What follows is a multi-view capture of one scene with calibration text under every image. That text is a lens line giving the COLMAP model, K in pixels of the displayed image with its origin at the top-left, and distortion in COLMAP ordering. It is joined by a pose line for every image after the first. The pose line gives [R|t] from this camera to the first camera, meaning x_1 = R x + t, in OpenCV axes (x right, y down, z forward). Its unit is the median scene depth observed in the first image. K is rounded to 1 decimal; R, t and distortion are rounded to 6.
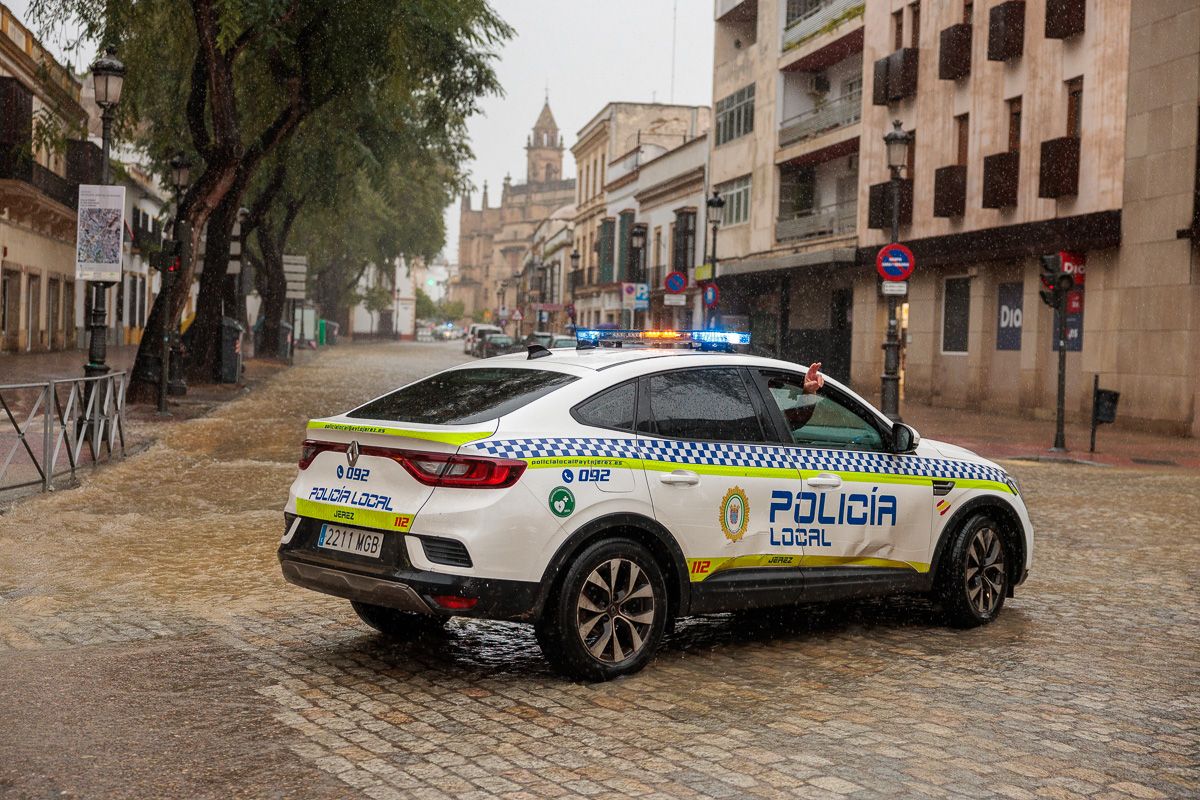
lens RADIAL K [[1723.4, 0, 600.0], [0, 1723.4, 400.0], [0, 0, 1]] dist [0.030575, -0.048597]
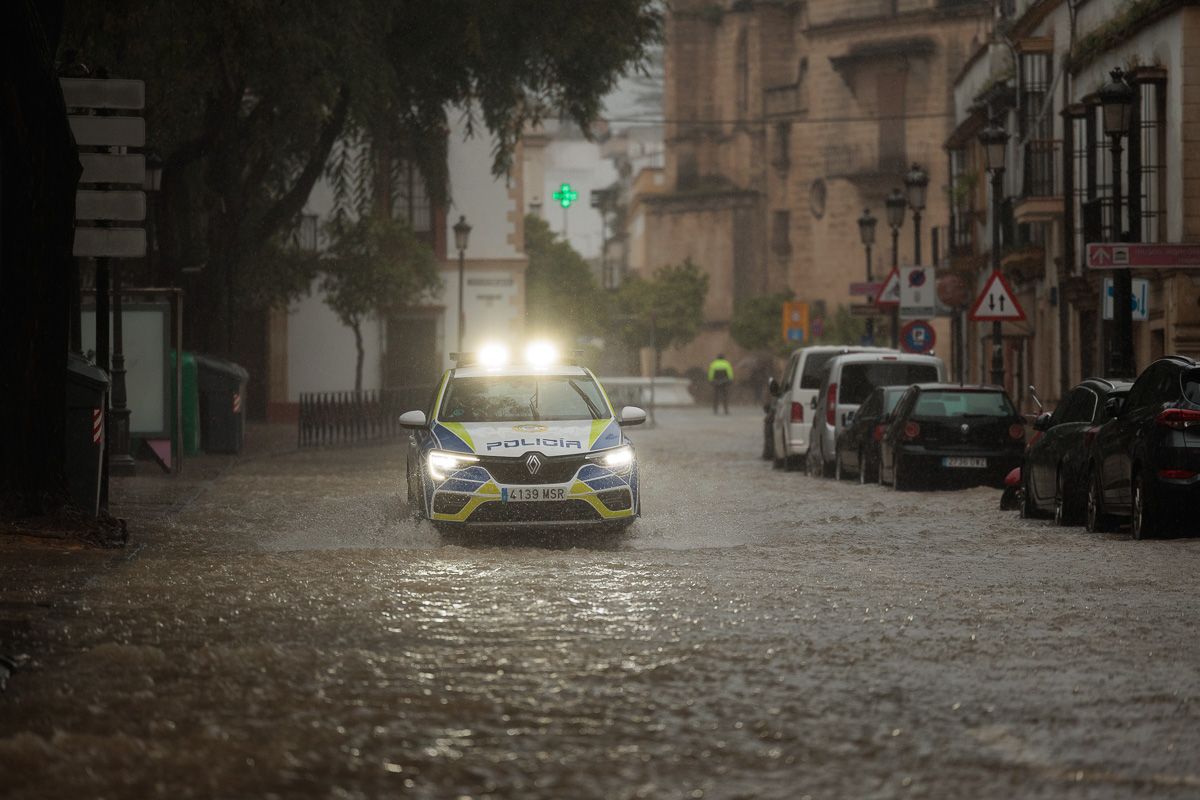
lens RADIAL K [[6251.9, 0, 600.0], [0, 6251.9, 400.0], [0, 0, 1]] dist [0.045423, 2.149016]
pose [[0.996175, -0.038521, -0.078435, -0.041449], [0.035561, 0.998614, -0.038791, -0.004006], [0.079820, 0.035854, 0.996164, 0.149414]]
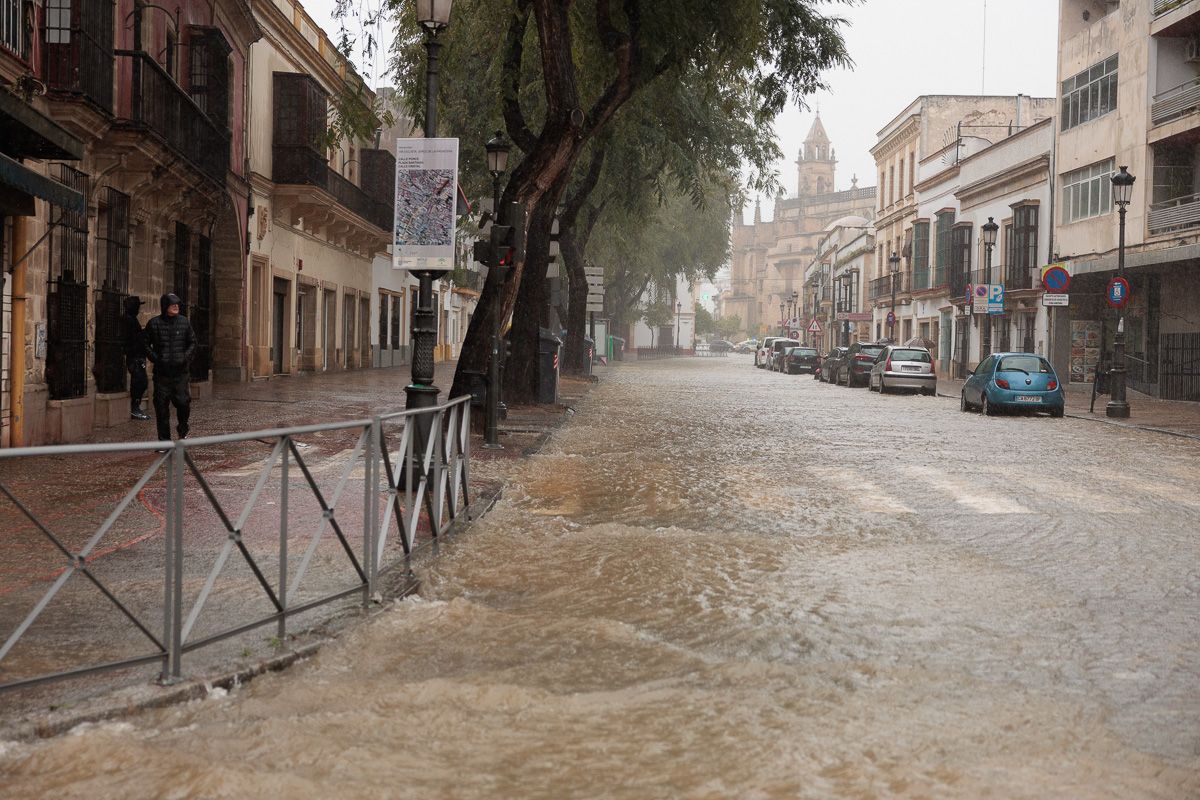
lens RADIAL K [[1607.6, 0, 600.0], [0, 1607.6, 400.0], [0, 0, 1]] dist [0.021315, 0.014936]
pose [[0.989021, -0.011022, -0.147362, -0.040925], [0.009947, 0.999918, -0.008031, -0.002936], [0.147438, 0.006477, 0.989050, 0.119162]]
